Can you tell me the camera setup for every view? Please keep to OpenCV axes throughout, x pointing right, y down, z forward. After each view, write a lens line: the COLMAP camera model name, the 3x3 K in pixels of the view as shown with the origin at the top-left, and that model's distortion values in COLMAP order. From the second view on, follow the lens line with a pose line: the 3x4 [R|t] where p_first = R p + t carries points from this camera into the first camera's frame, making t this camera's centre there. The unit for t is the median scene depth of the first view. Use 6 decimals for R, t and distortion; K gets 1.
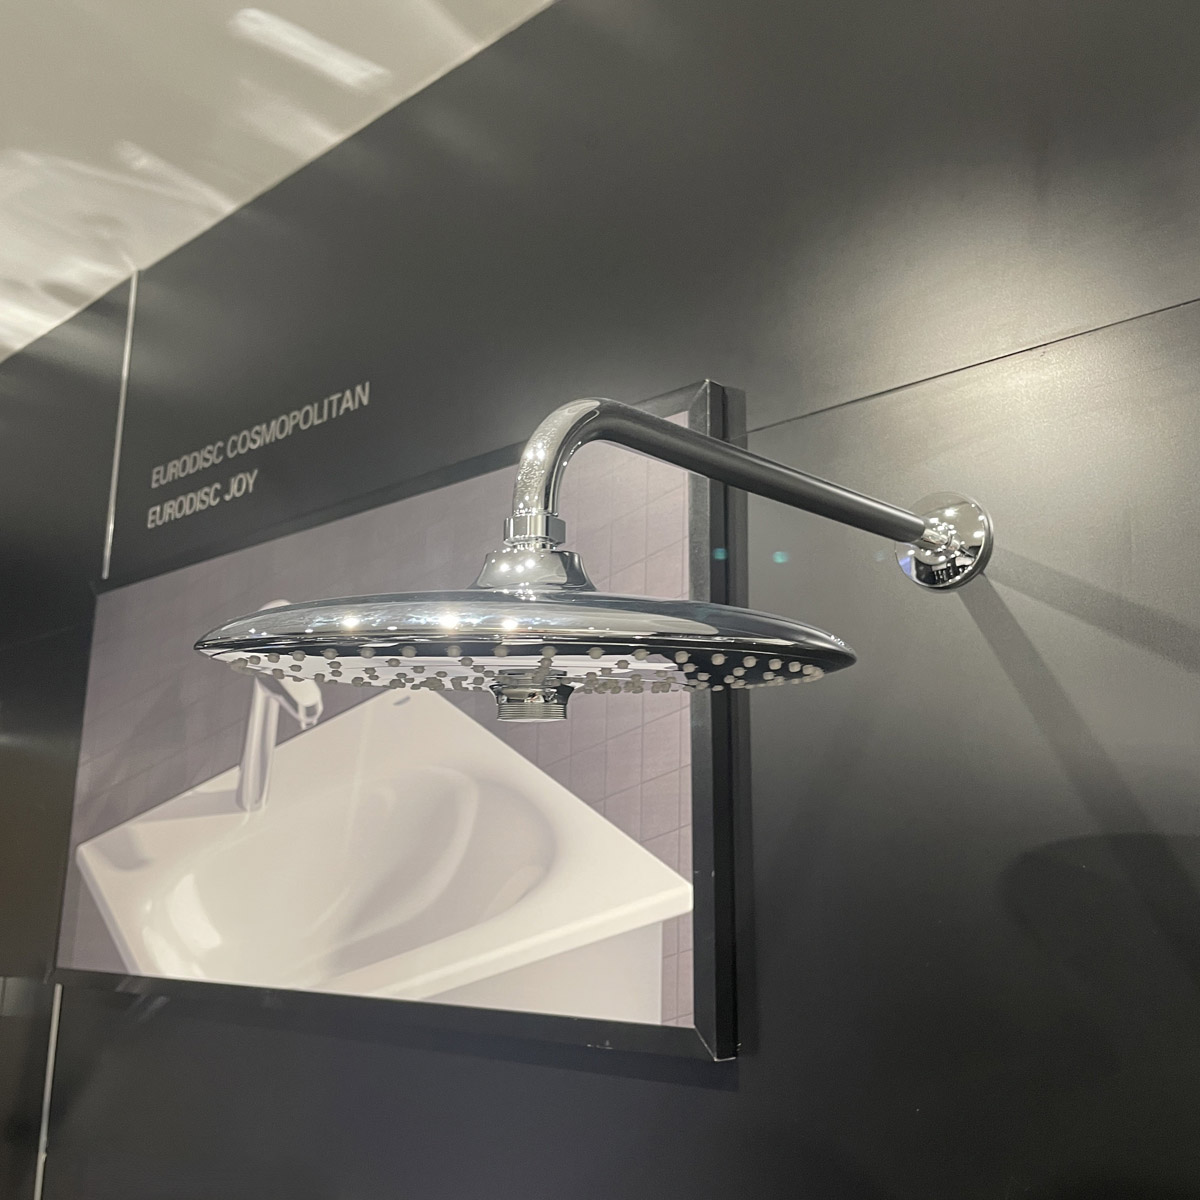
lens RADIAL K [[1251.1, 0, 627.1], [0, 1251.1, 586.5], [0, 0, 1]] dist [0.123944, -0.203115]
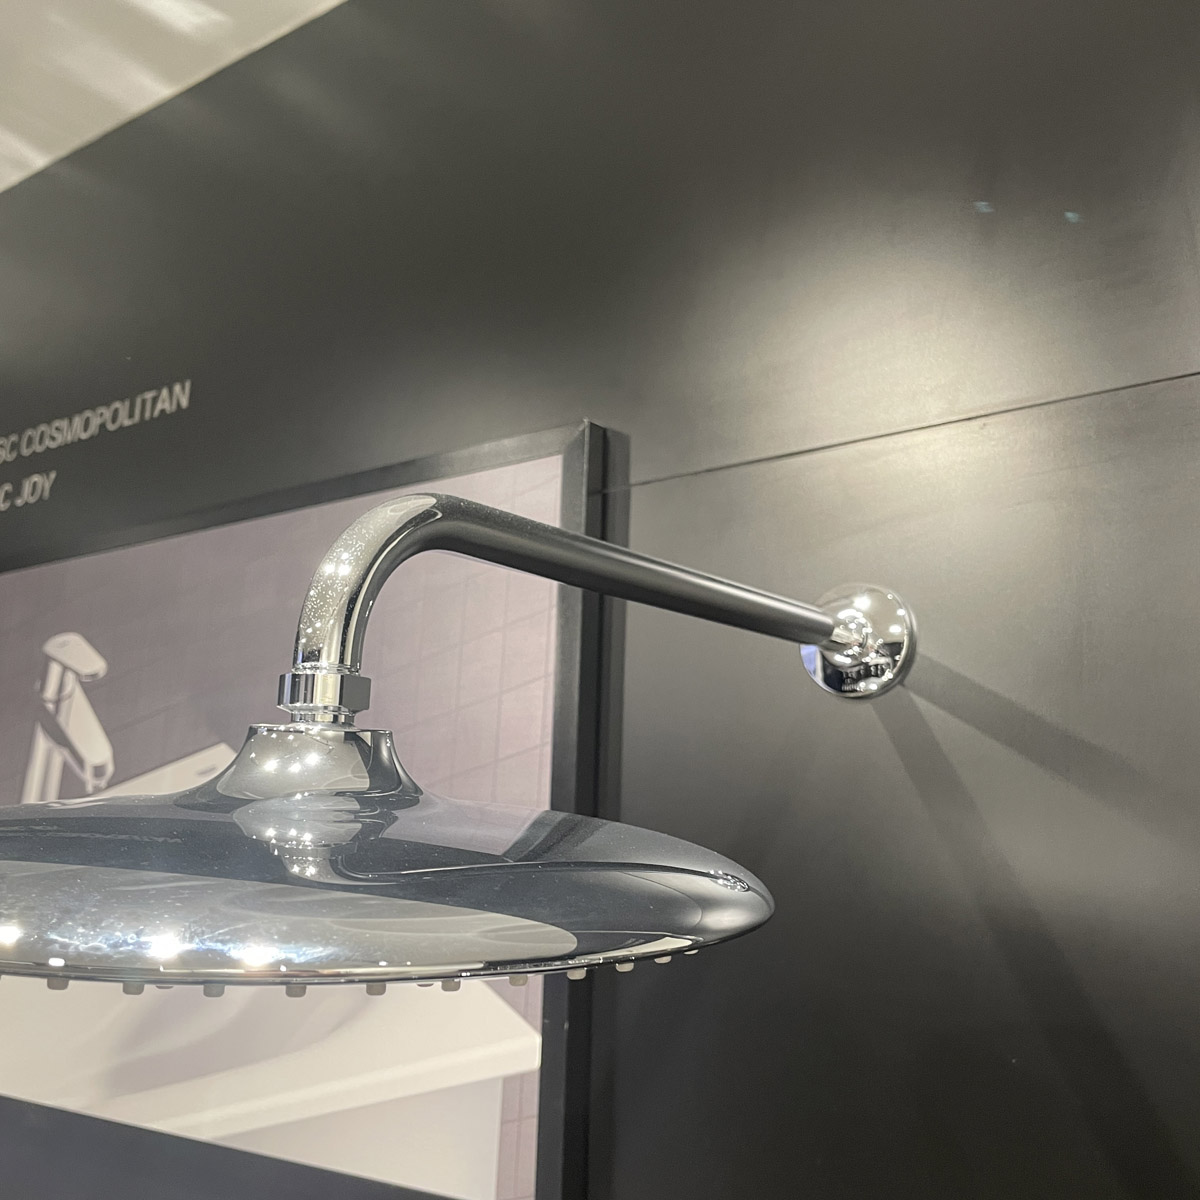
lens RADIAL K [[1251.1, 0, 627.1], [0, 1251.1, 586.5], [0, 0, 1]] dist [0.123944, -0.203115]
pose [[0.994087, 0.041570, 0.100310, 0.008570], [-0.043296, 0.998948, 0.015099, -0.050418], [-0.099577, -0.019353, 0.994842, 0.119013]]
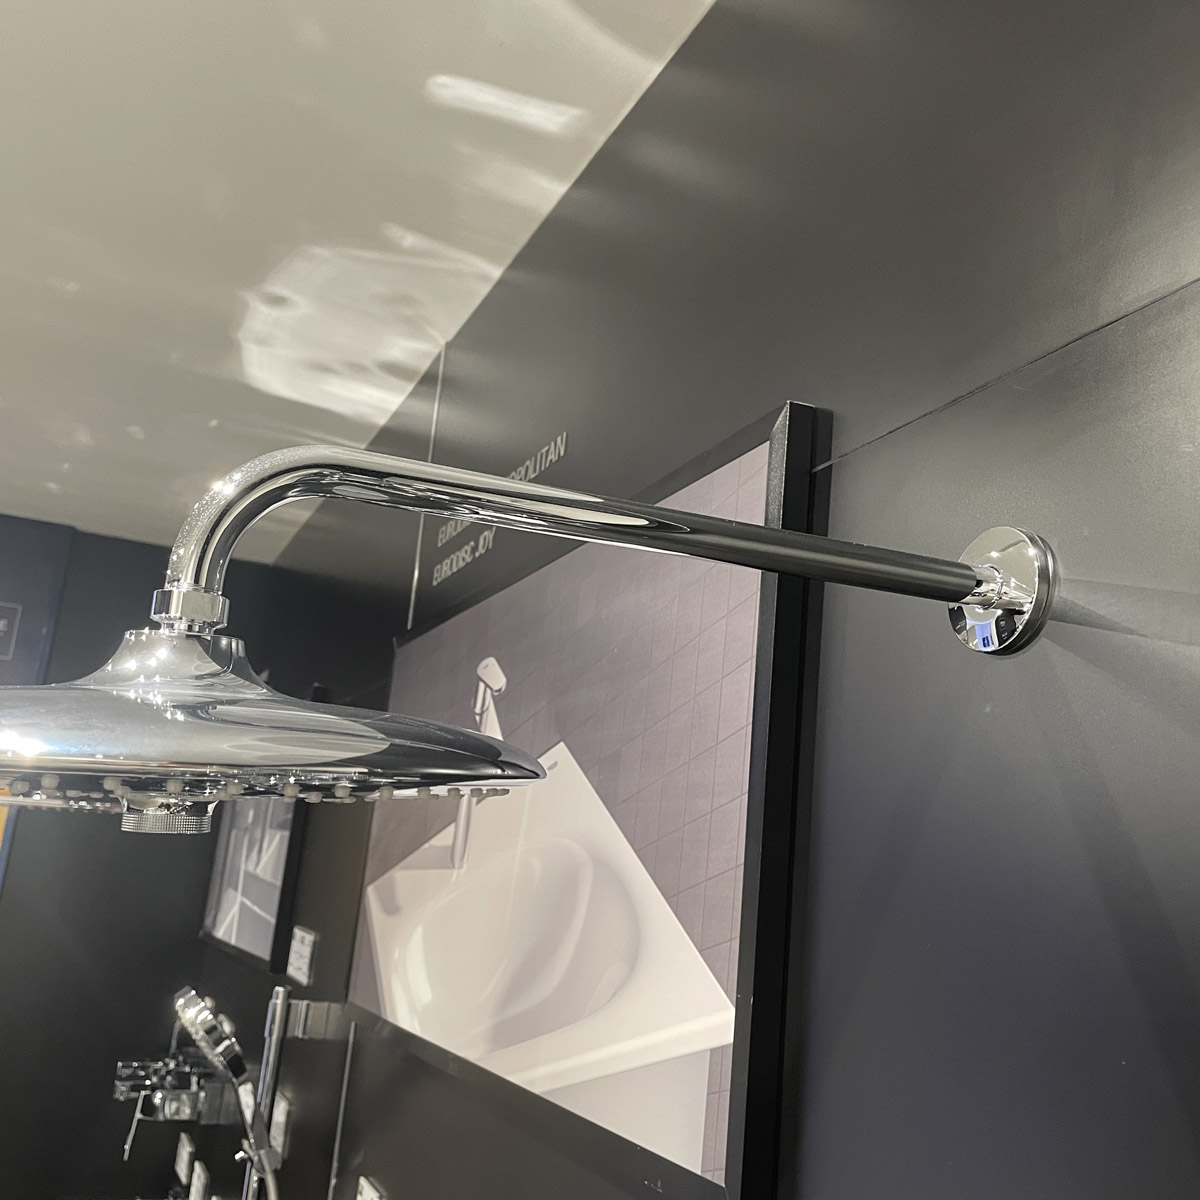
lens RADIAL K [[1243.2, 0, 620.4], [0, 1243.2, 596.5], [0, 0, 1]] dist [0.121508, -0.223020]
pose [[0.913010, -0.025996, -0.407109, 0.225872], [0.018519, 0.999580, -0.022296, -0.013242], [0.407518, 0.012817, 0.913107, 0.143242]]
